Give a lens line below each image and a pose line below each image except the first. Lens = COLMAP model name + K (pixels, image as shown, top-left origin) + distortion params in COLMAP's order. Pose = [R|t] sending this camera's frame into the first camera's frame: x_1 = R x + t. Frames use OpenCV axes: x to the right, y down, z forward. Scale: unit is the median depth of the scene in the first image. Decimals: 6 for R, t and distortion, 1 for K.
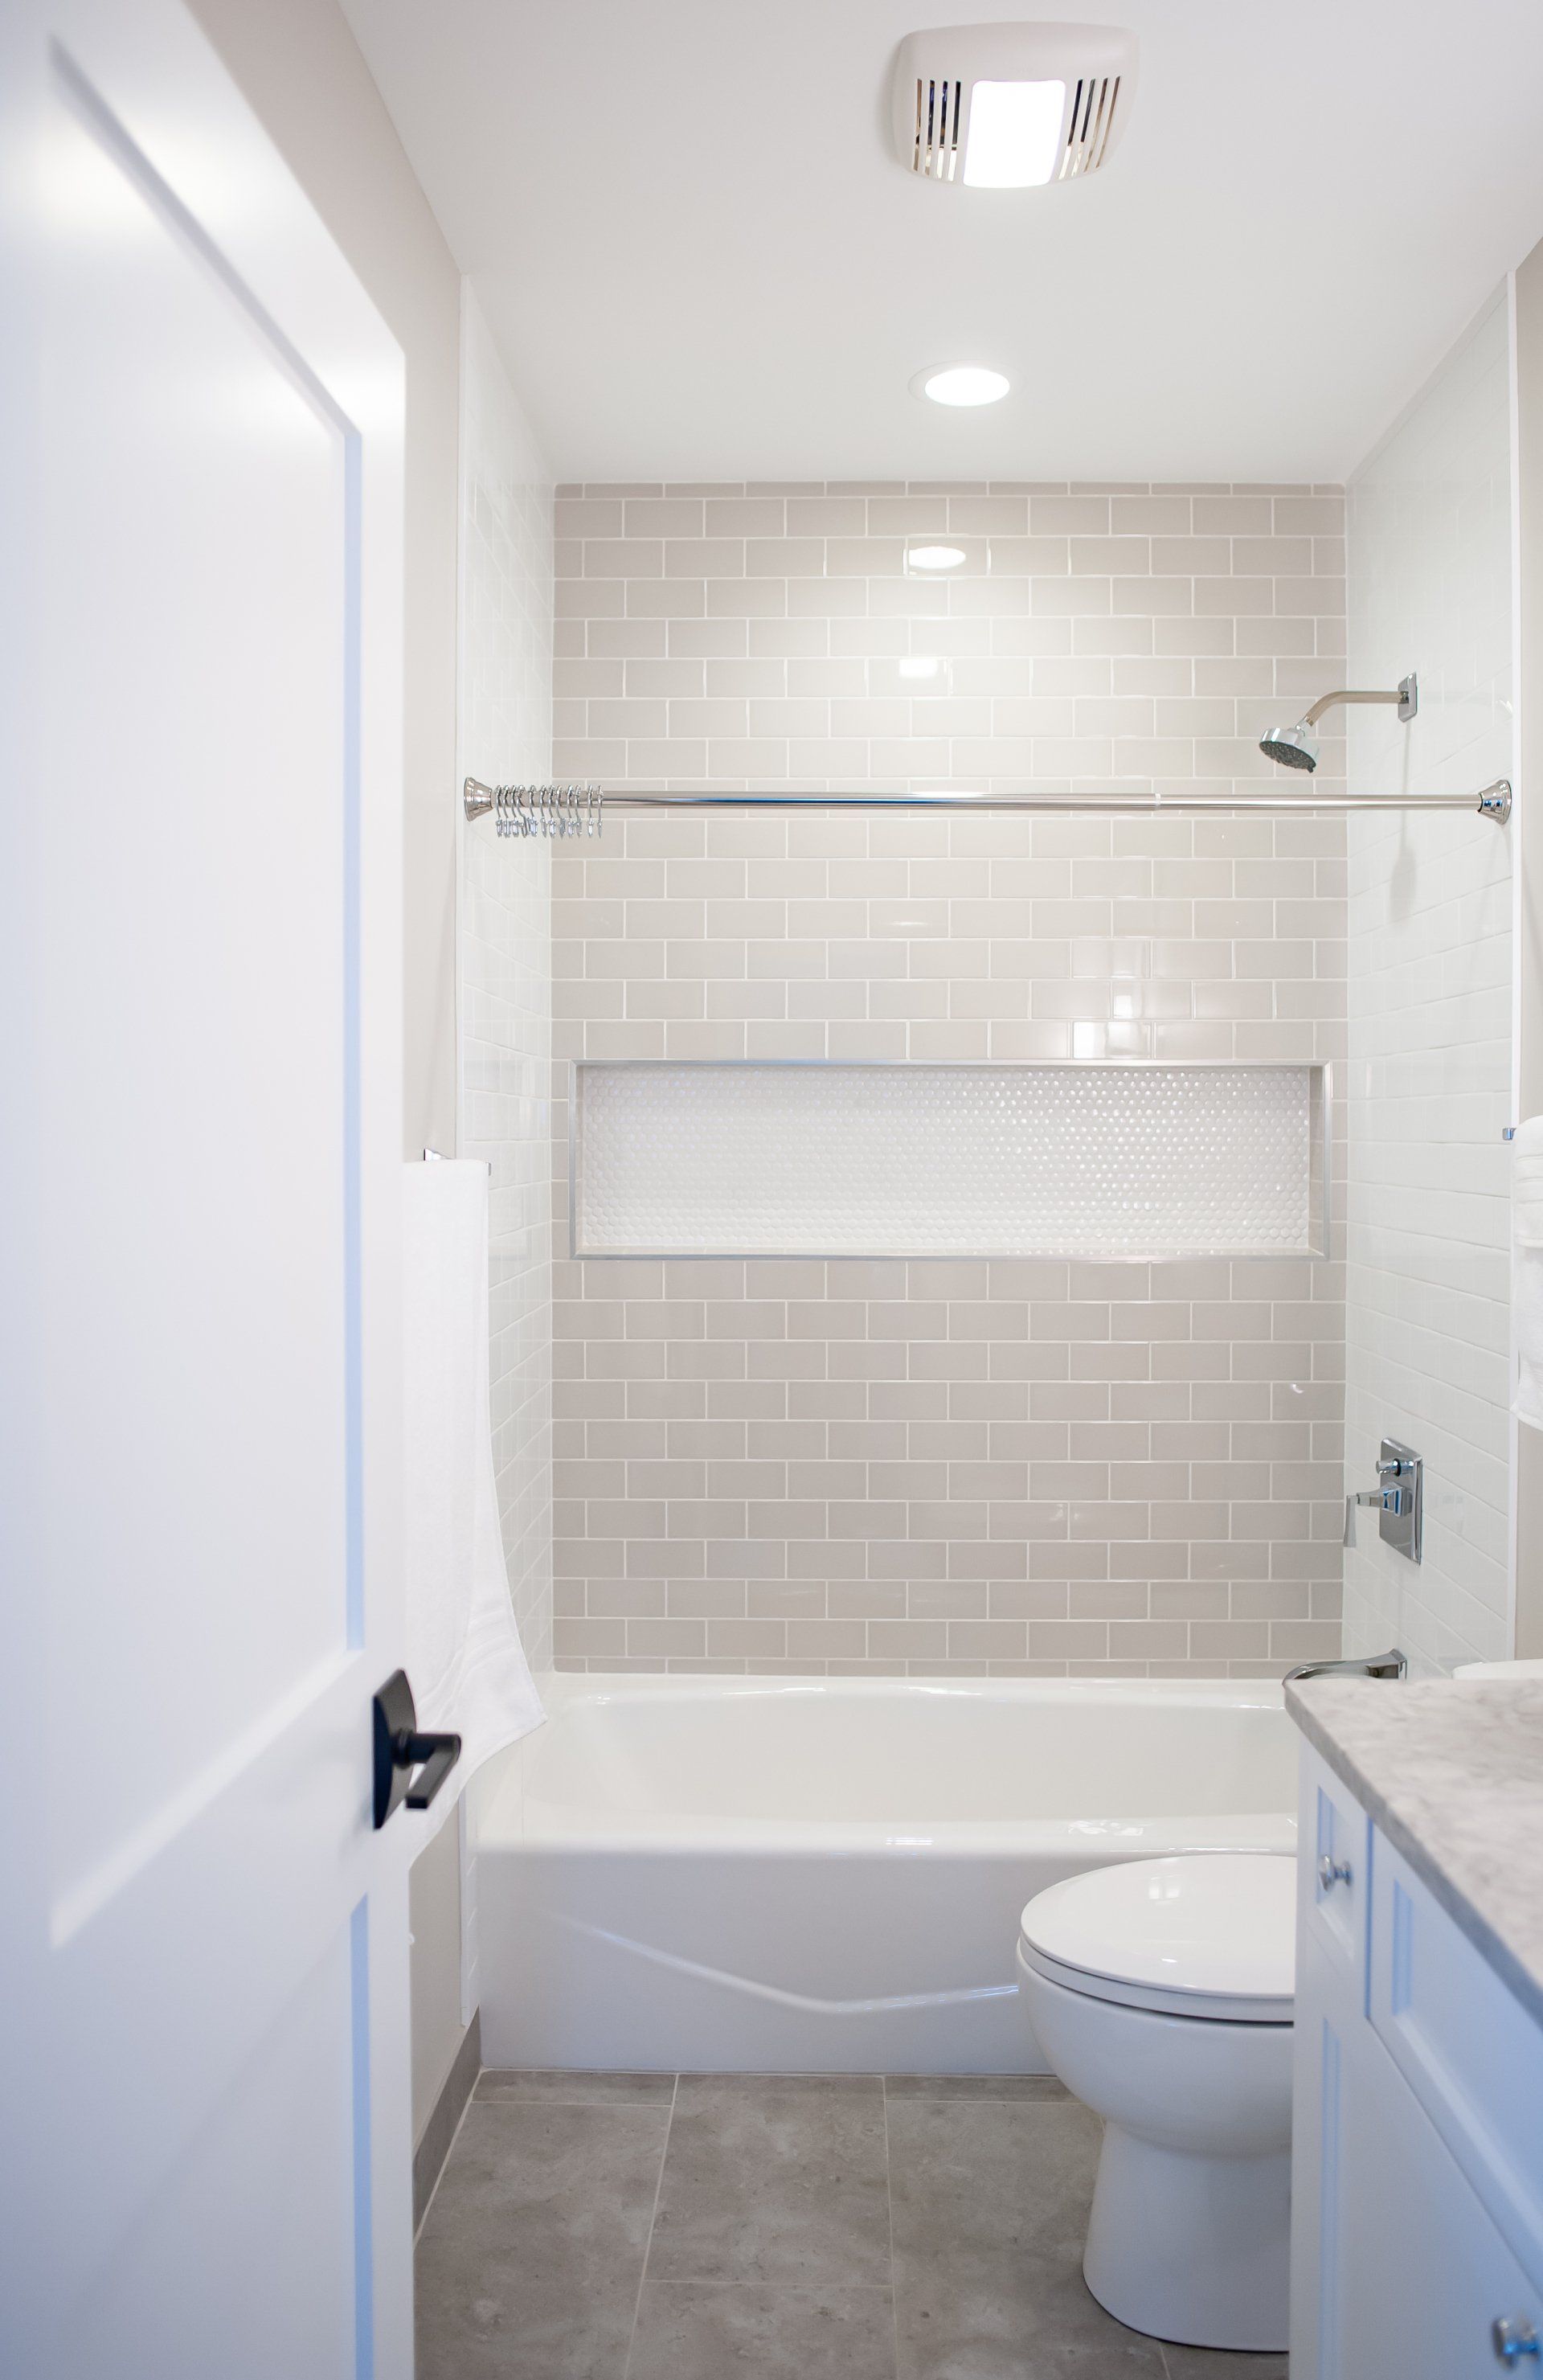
lens RADIAL K [[1655.3, 0, 779.3], [0, 1655.3, 1180.3], [0, 0, 1]] dist [-0.011071, 0.003252]
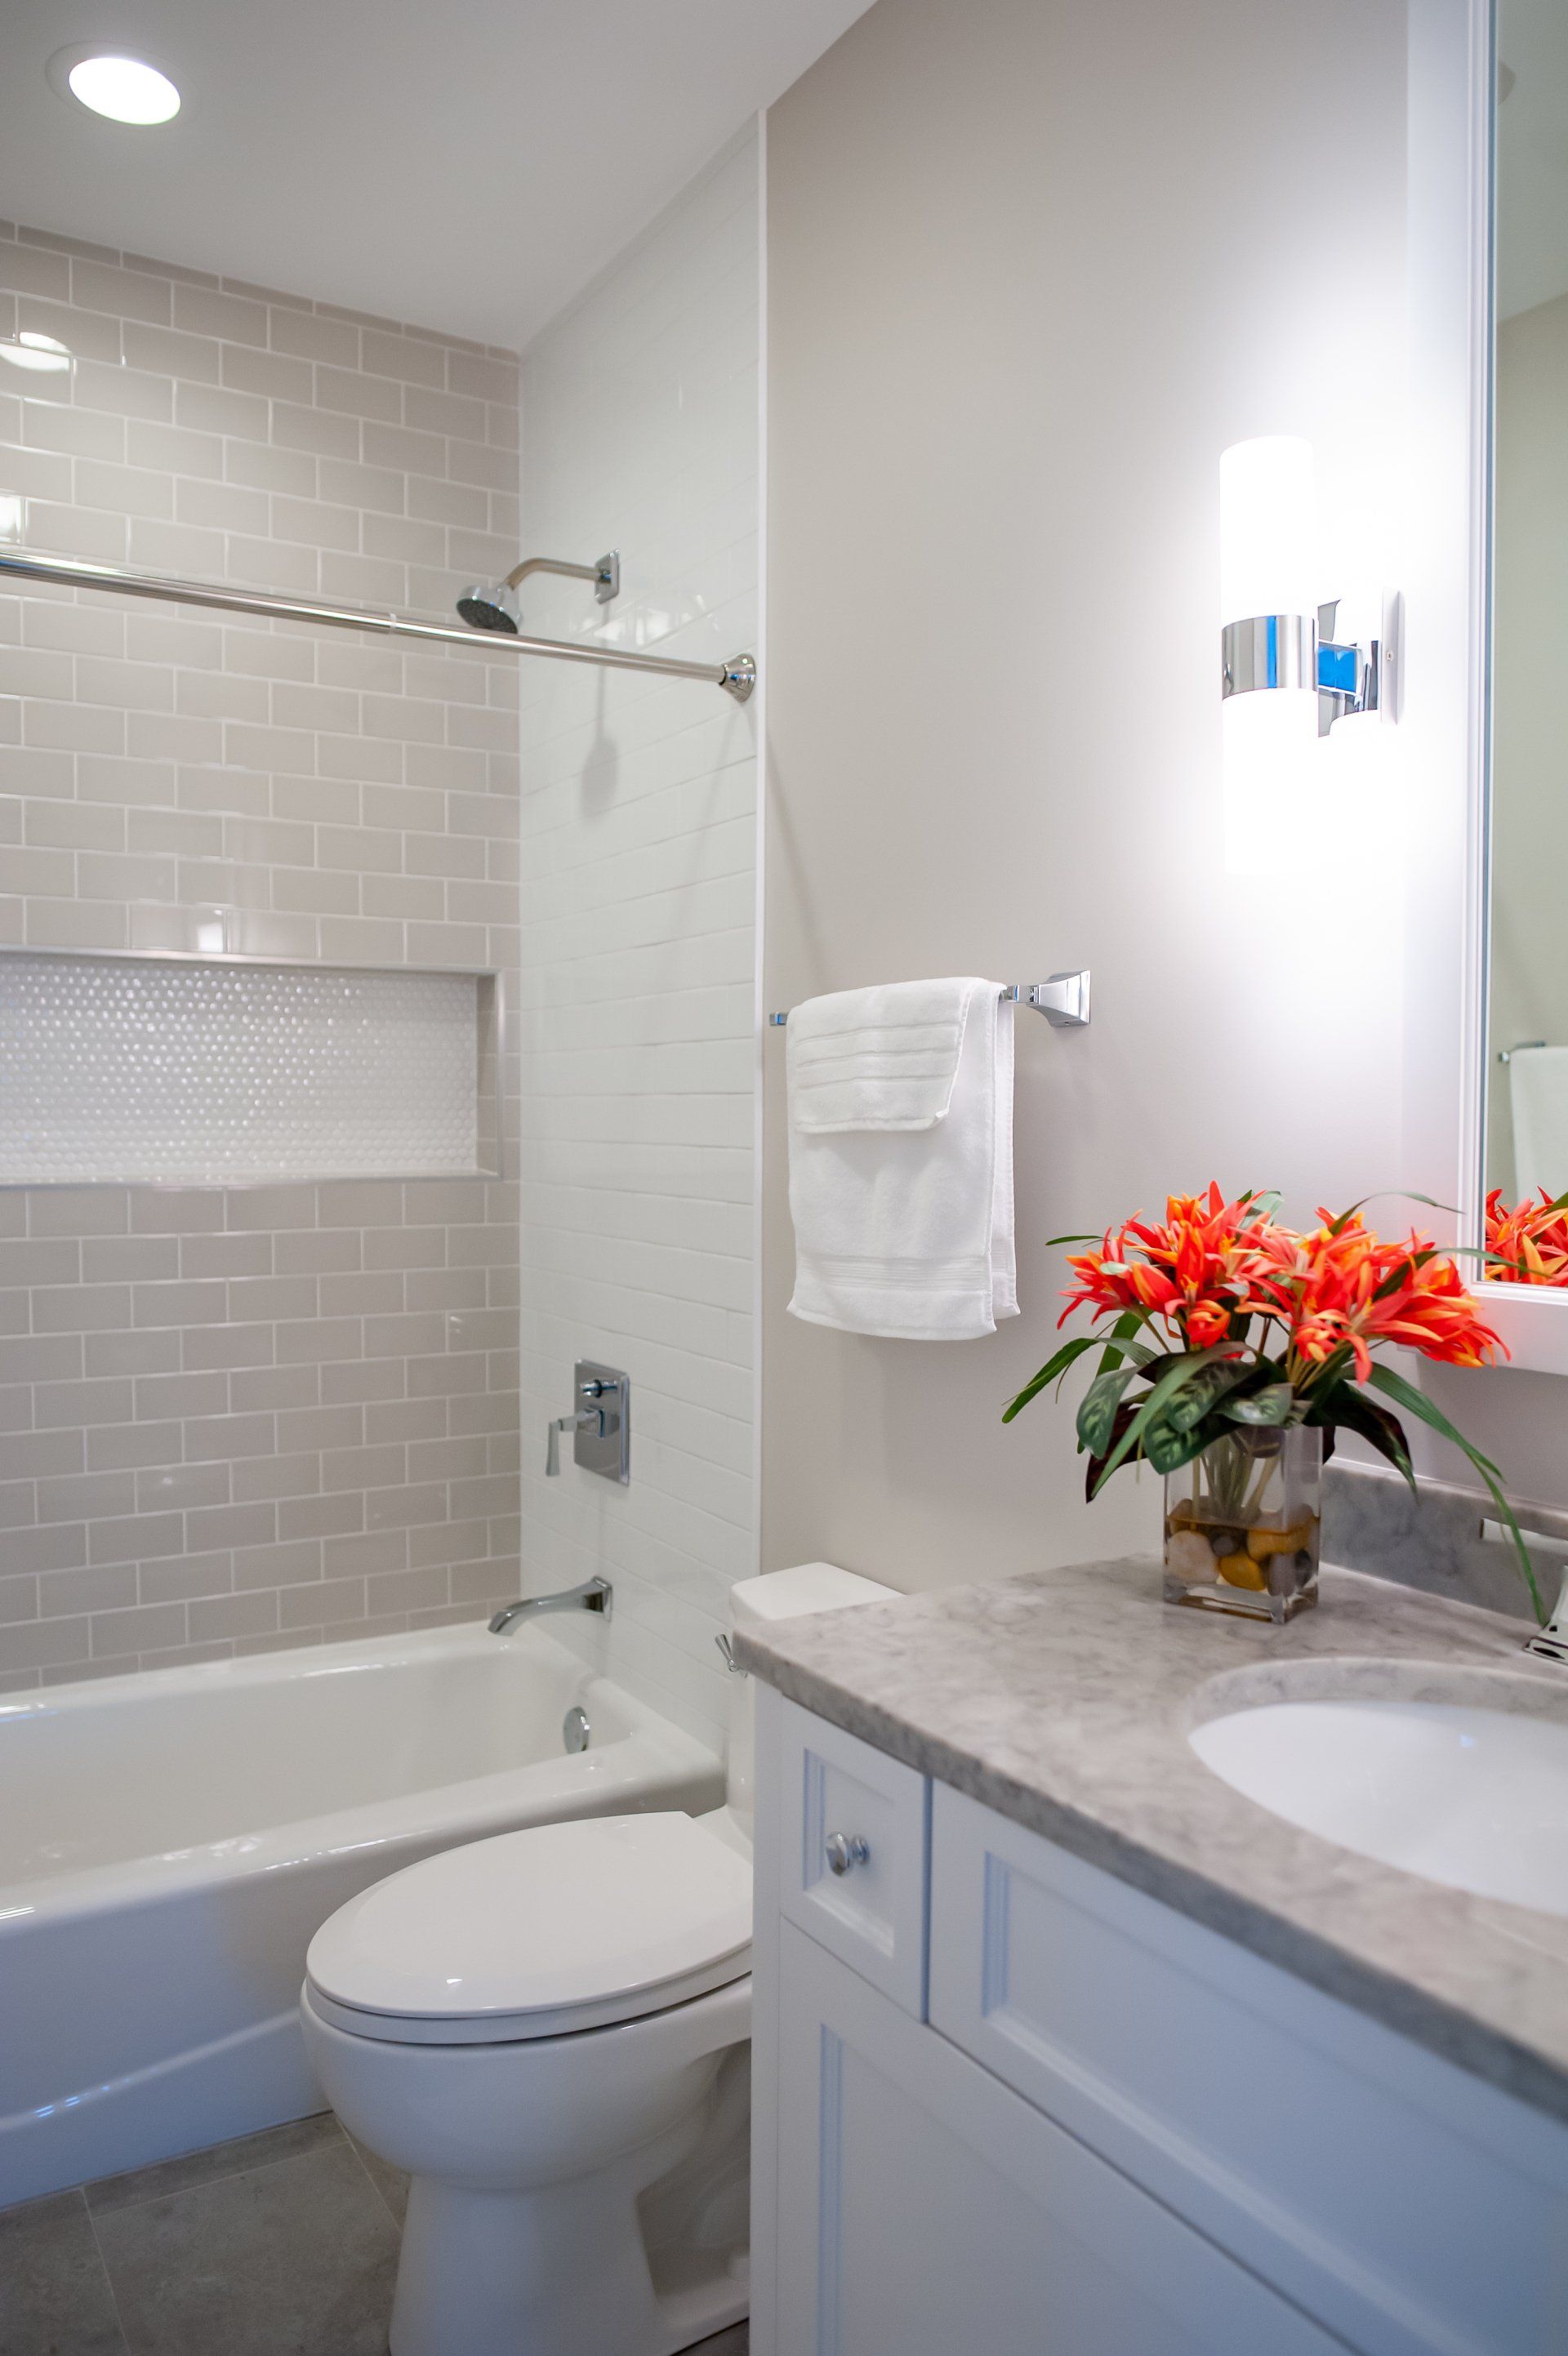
lens RADIAL K [[1691.4, 0, 782.6], [0, 1691.4, 1193.0], [0, 0, 1]] dist [-0.040144, 0.023390]
pose [[0.856607, -0.024277, 0.515398, -0.033568], [0.003770, 0.999160, 0.040799, 0.018538], [-0.515956, -0.033006, 0.855979, 0.096734]]
